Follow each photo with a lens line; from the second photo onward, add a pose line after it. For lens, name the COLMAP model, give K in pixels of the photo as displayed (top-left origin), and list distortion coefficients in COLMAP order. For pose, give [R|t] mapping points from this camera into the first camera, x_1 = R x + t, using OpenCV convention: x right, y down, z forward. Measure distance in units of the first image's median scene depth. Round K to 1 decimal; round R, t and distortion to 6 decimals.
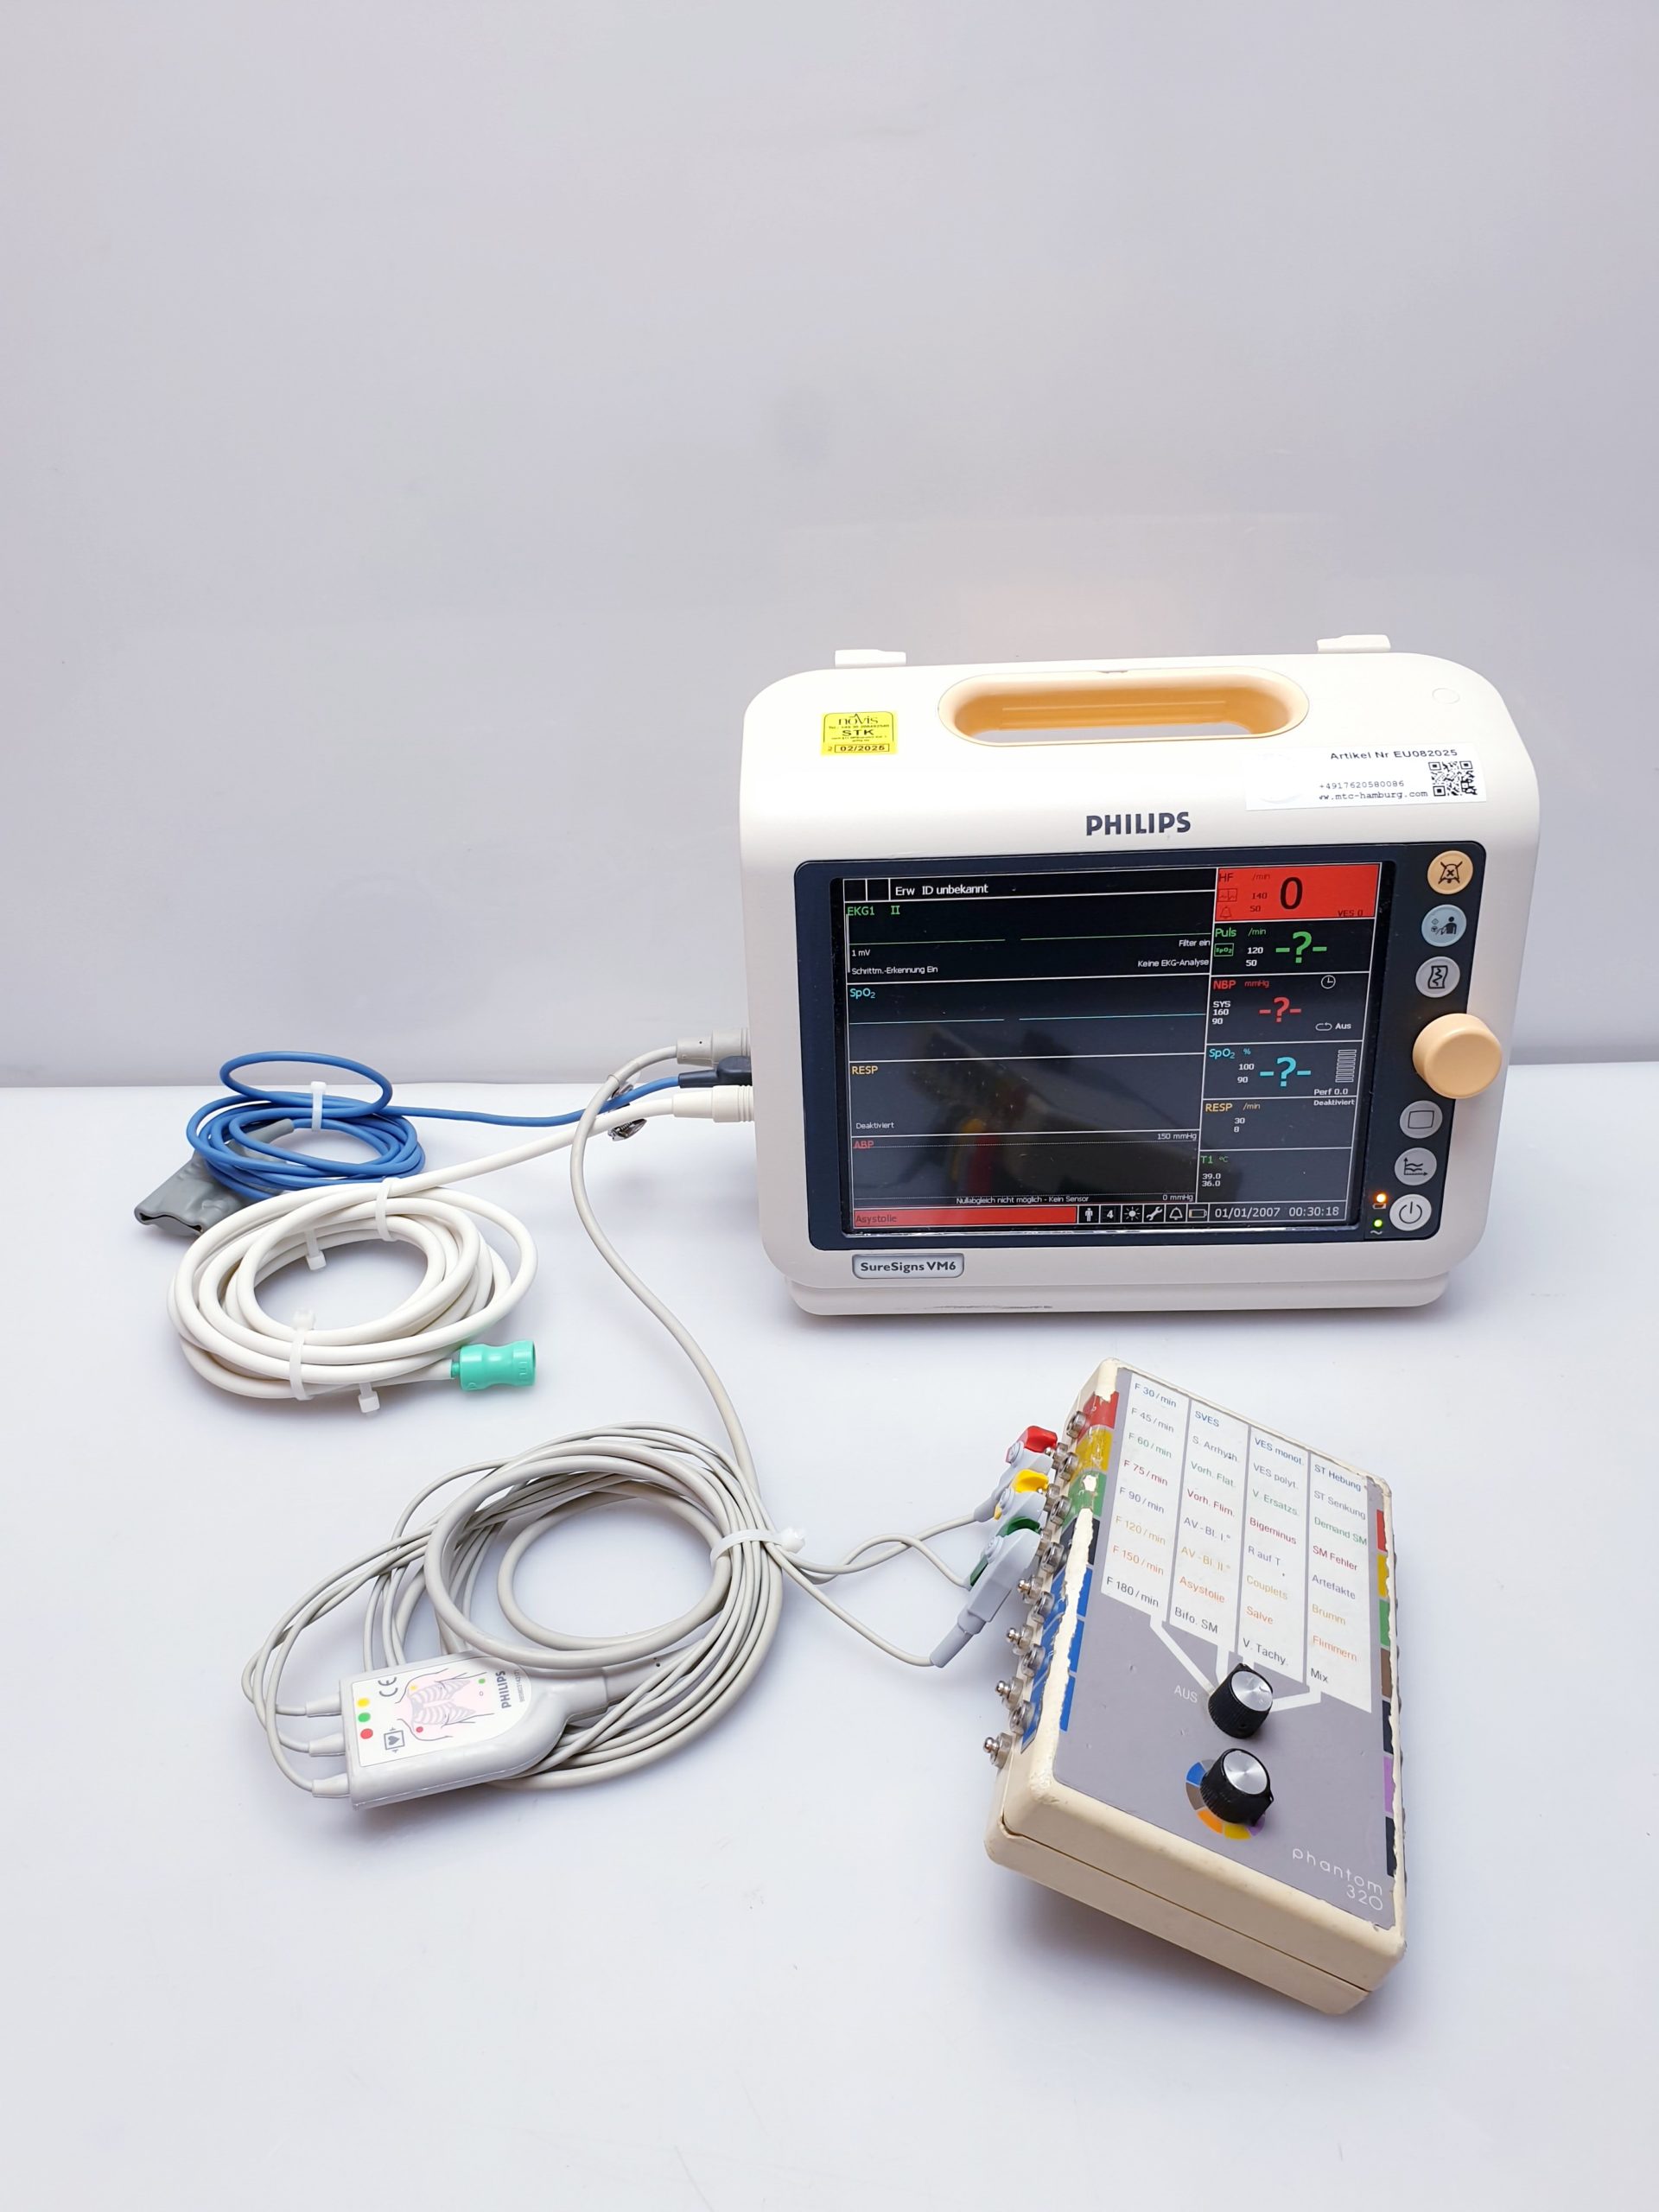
lens RADIAL K [[1707.2, 0, 784.2], [0, 1707.2, 1078.7], [0, 0, 1]] dist [-0.011825, -0.037431]
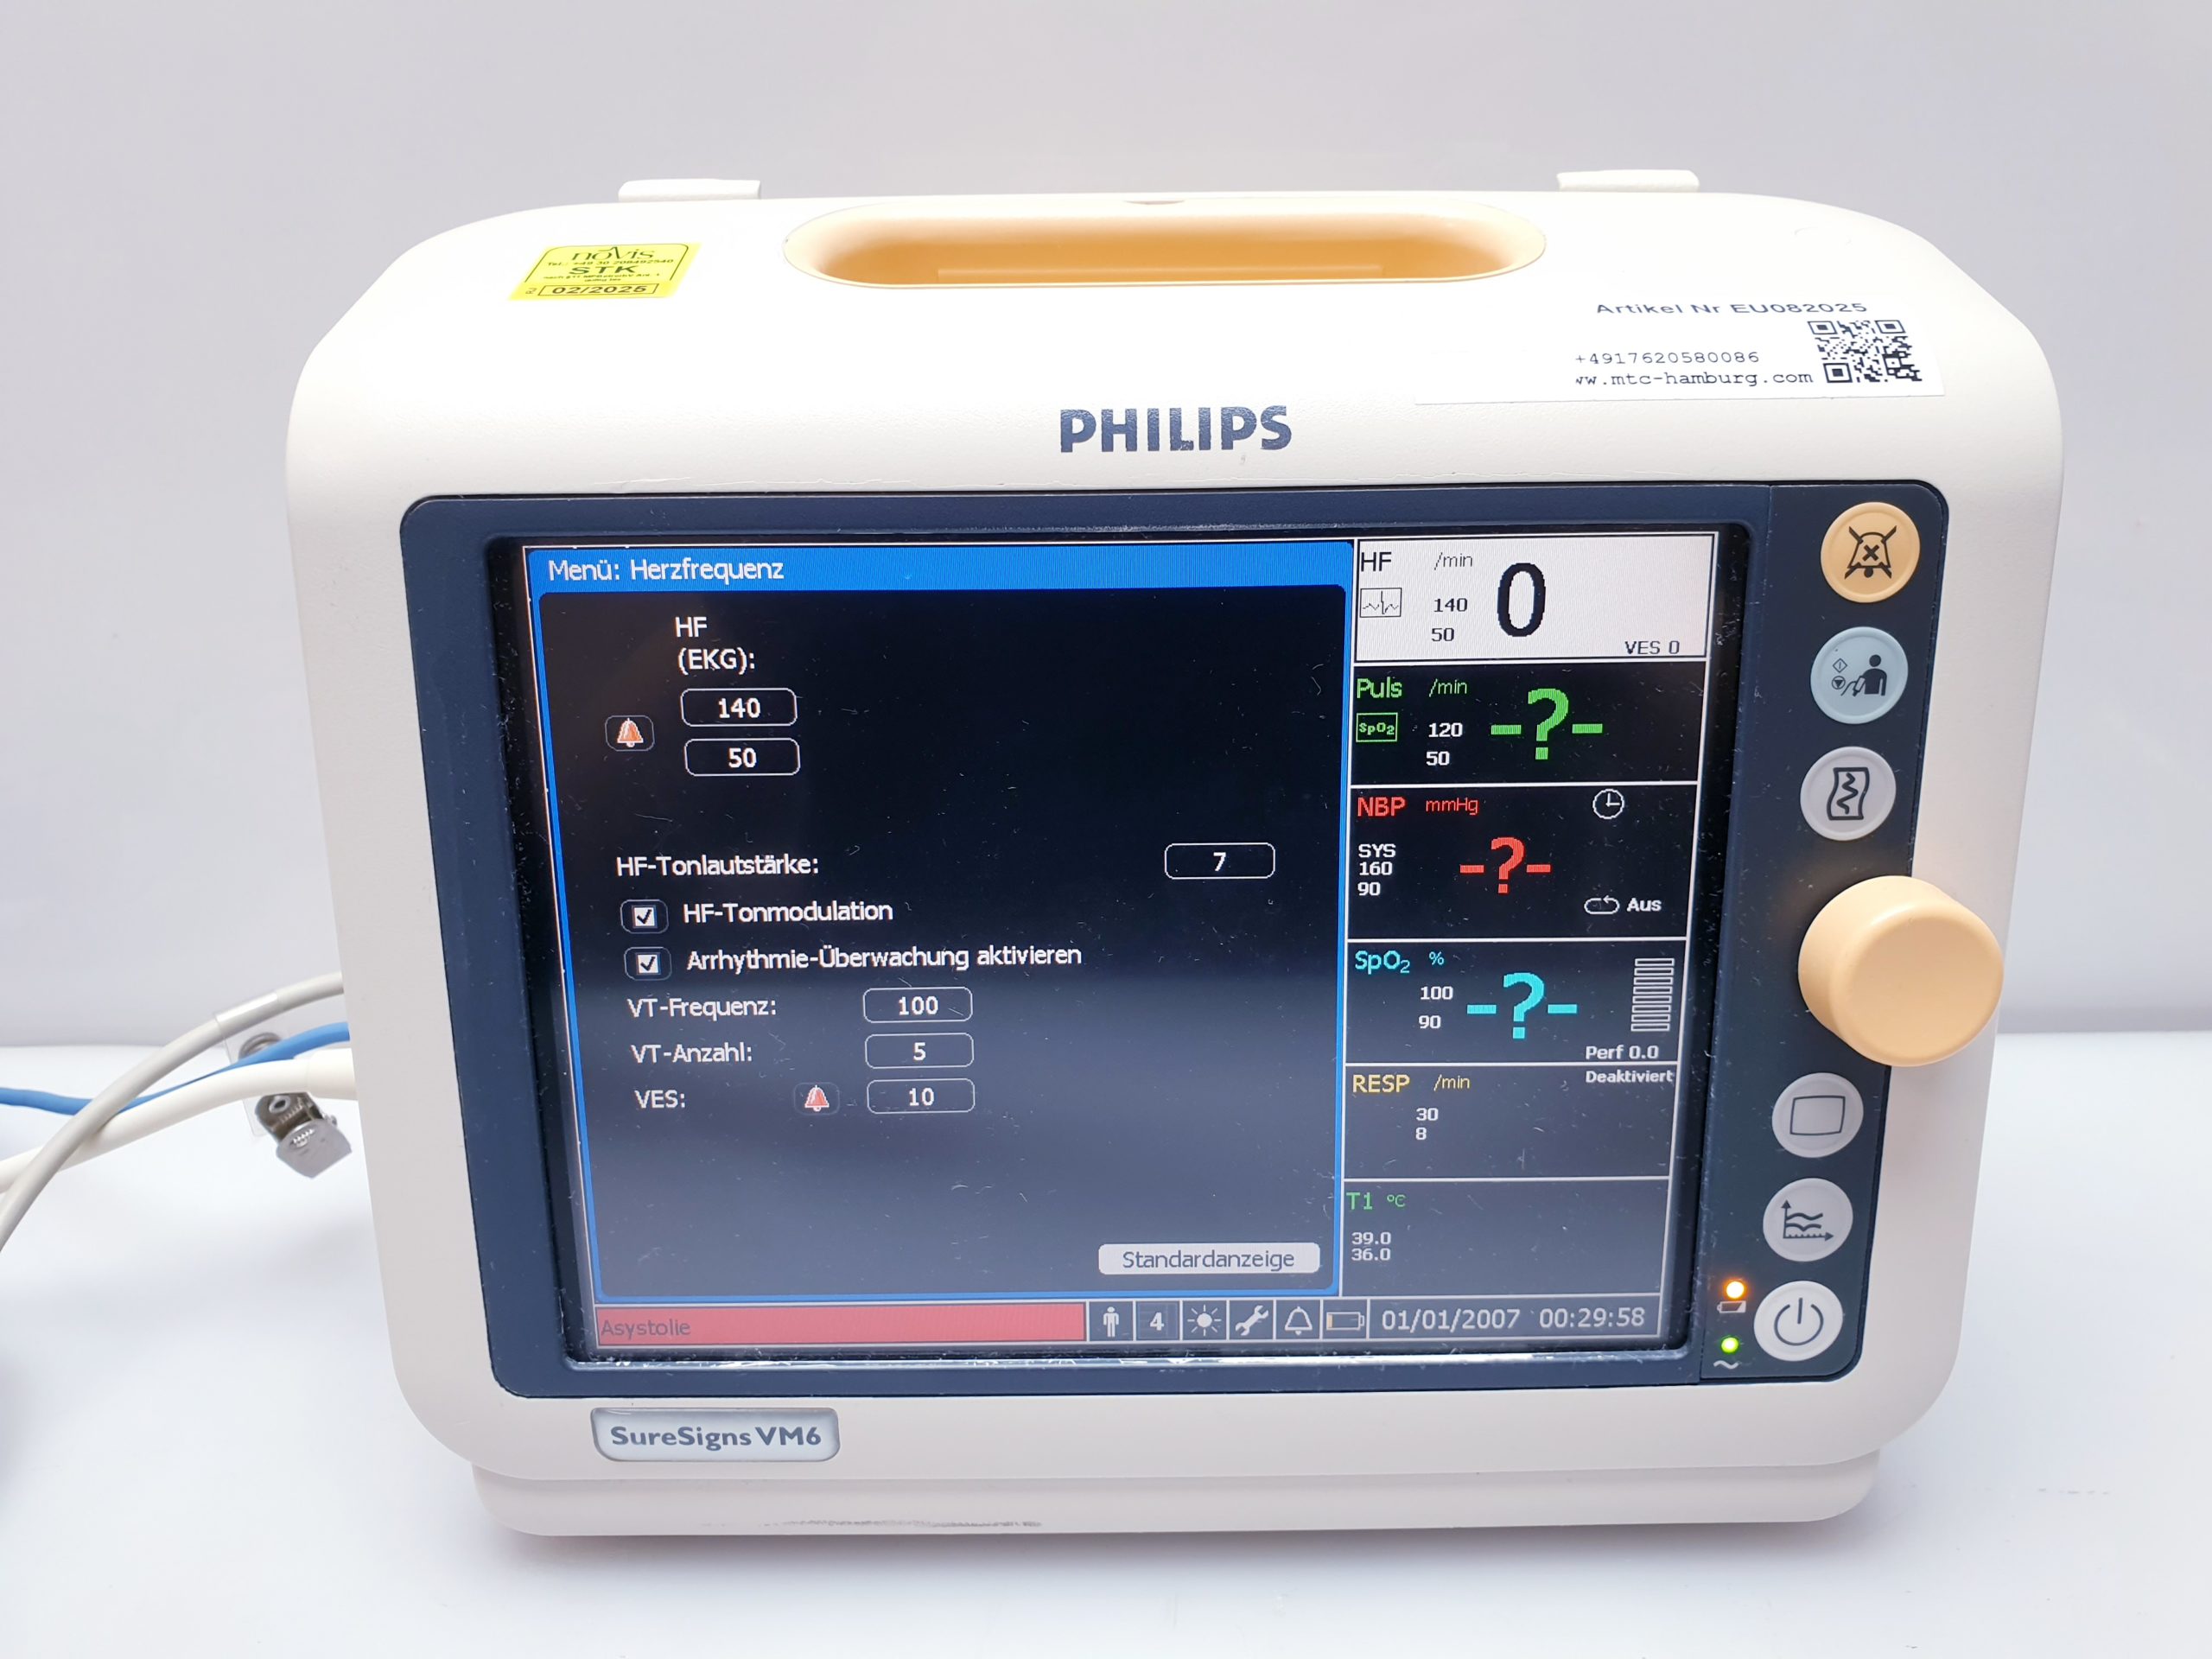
lens RADIAL K [[1707.2, 0, 1119.3], [0, 1707.2, 808.7], [0, 0, 1]] dist [-0.011825, -0.037431]
pose [[0.998742, 0.018252, 0.046706, 0.166356], [-0.010101, 0.985538, -0.169152, 0.022233], [-0.049118, 0.168468, 0.984483, 0.554426]]
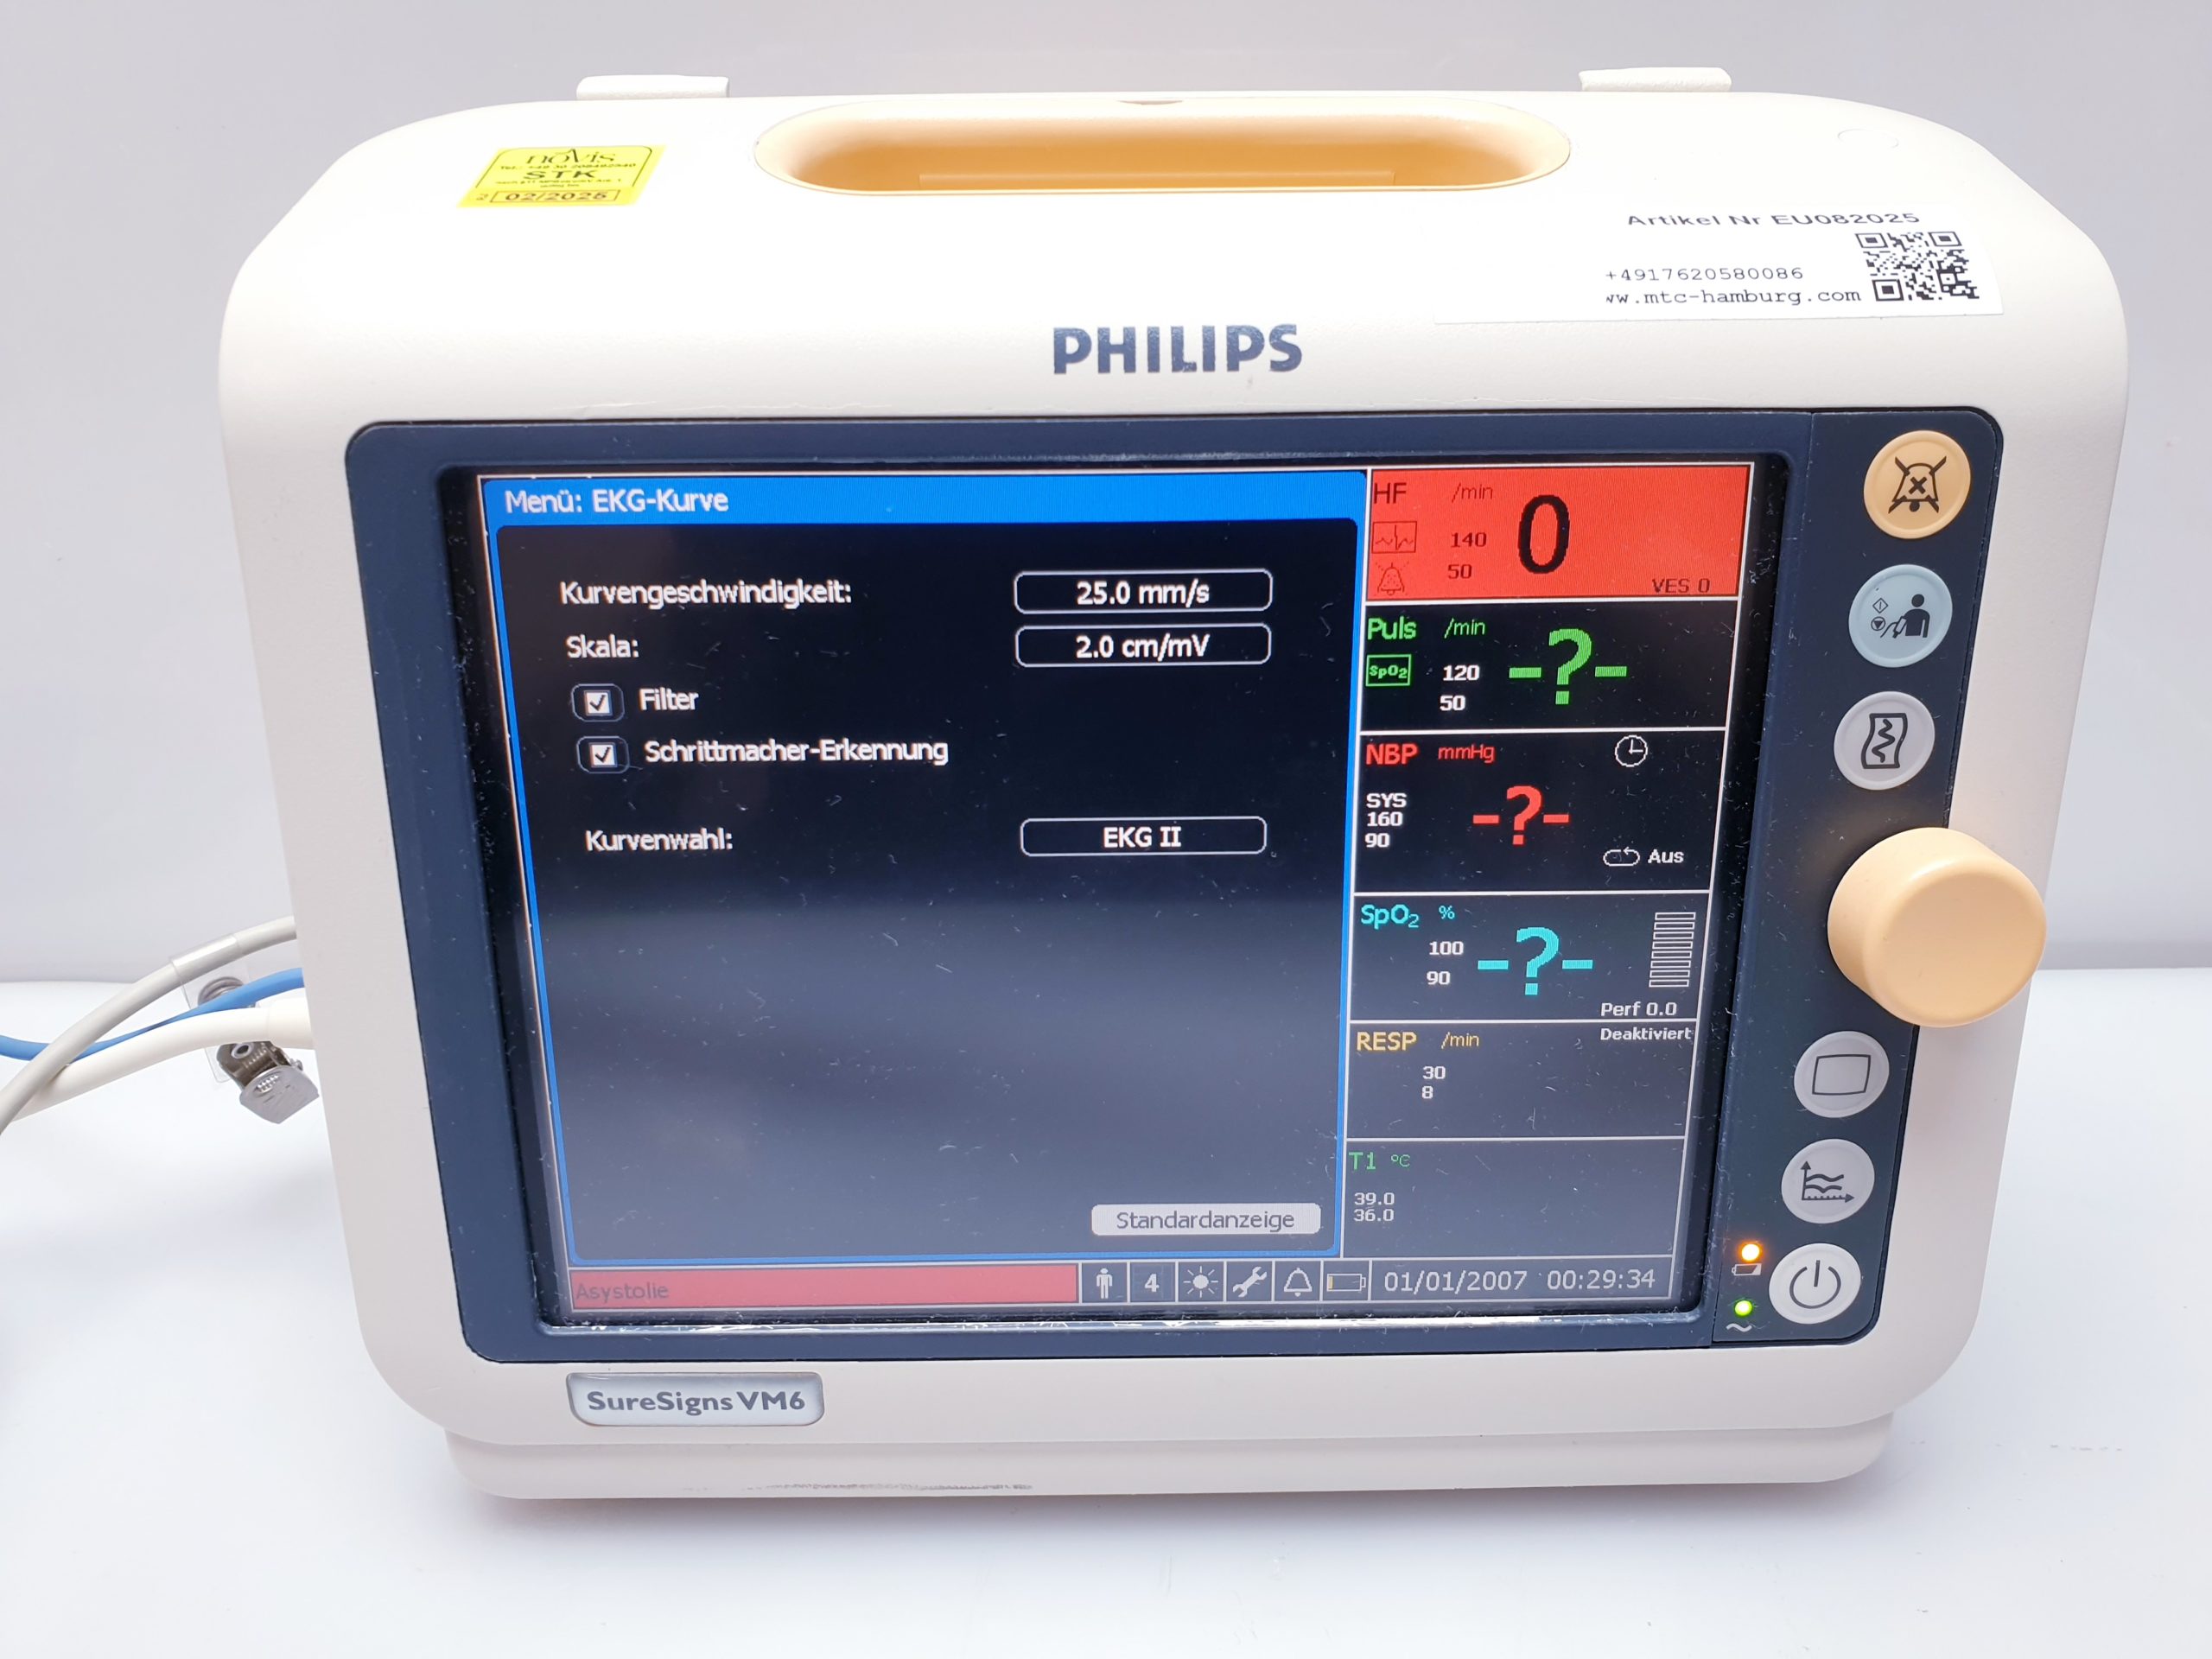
lens RADIAL K [[1707.2, 0, 1101.9], [0, 1707.2, 822.1], [0, 0, 1]] dist [-0.011825, -0.037431]
pose [[0.998485, 0.015803, 0.052716, 0.161975], [-0.009876, 0.993788, -0.110849, 0.009797], [-0.054140, 0.110161, 0.992438, 0.577224]]
